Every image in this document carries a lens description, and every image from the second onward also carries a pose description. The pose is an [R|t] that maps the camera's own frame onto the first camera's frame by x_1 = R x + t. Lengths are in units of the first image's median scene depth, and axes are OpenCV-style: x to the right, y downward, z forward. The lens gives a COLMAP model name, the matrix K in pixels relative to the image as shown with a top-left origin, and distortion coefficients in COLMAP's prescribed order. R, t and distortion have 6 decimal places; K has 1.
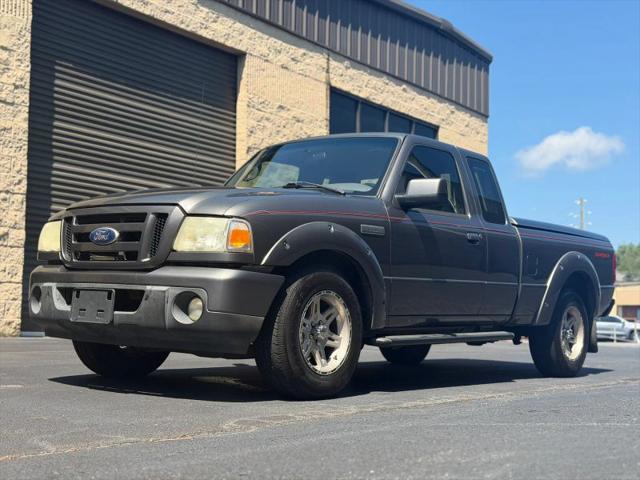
lens RADIAL K [[899.0, 0, 320.0], [0, 899.0, 240.0], [0, 0, 1]] dist [0.210803, -0.452601]
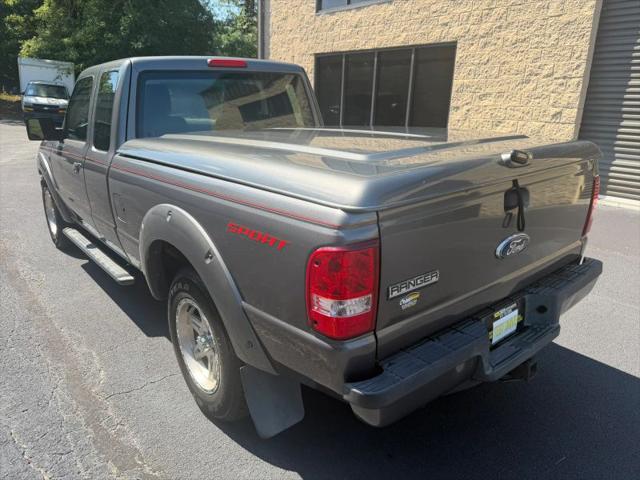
lens RADIAL K [[457.8, 0, 320.0], [0, 457.8, 240.0], [0, 0, 1]] dist [0.028099, -0.046352]
pose [[-0.216415, 0.260220, -0.940984, 0.577645], [0.070389, 0.965475, 0.250804, -0.030910], [0.973761, -0.011957, -0.227261, 1.279682]]
